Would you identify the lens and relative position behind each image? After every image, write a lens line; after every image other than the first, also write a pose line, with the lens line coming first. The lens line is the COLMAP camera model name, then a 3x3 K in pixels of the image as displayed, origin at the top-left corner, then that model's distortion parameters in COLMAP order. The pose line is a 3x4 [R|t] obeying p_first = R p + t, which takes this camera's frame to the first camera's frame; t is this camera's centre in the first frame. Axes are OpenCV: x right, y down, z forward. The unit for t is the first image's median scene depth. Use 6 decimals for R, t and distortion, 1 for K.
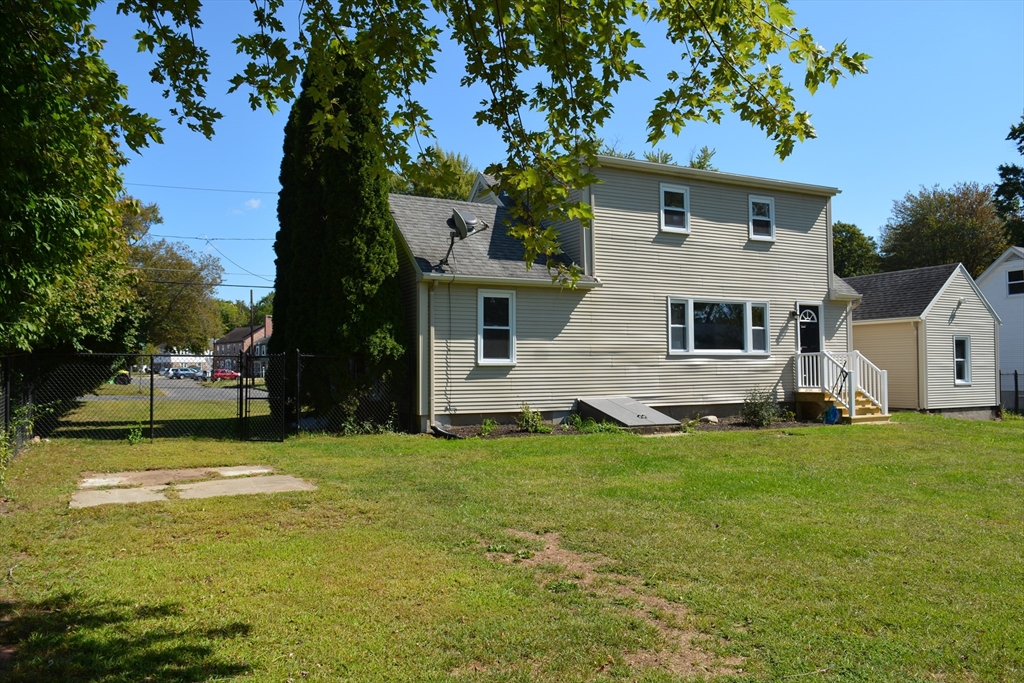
lens RADIAL K [[801.9, 0, 512.0], [0, 801.9, 341.5], [0, 0, 1]] dist [-0.092572, 0.010262]
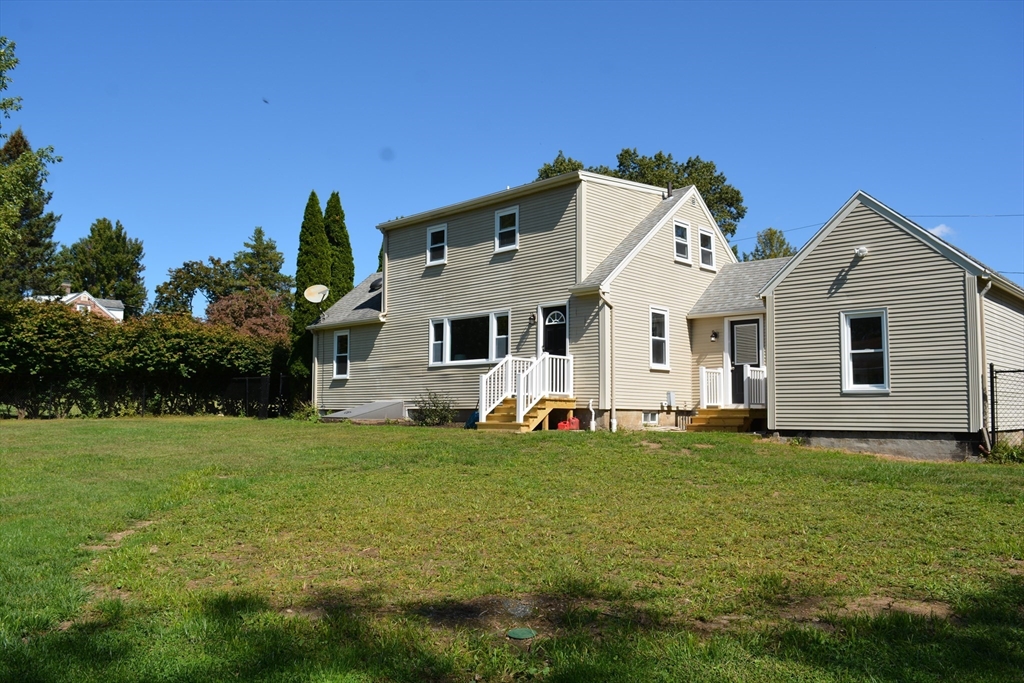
lens RADIAL K [[801.9, 0, 512.0], [0, 801.9, 341.5], [0, 0, 1]] dist [-0.092572, 0.010262]
pose [[0.329527, -0.076443, -0.941046, 1.365347], [0.026282, 0.997073, -0.071791, 0.067700], [0.943780, -0.001075, 0.330572, 0.706854]]
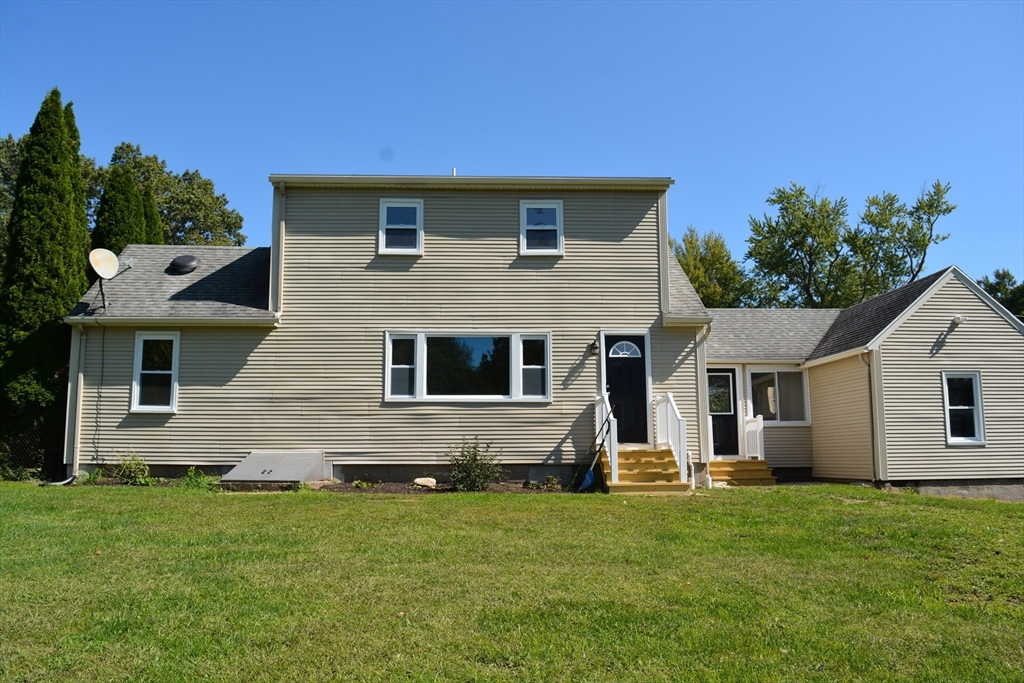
lens RADIAL K [[801.9, 0, 512.0], [0, 801.9, 341.5], [0, 0, 1]] dist [-0.092572, 0.010262]
pose [[0.915319, -0.054358, -0.399045, 0.637519], [0.012089, 0.994111, -0.107690, 0.044423], [0.402549, 0.093747, 0.910586, 0.295699]]
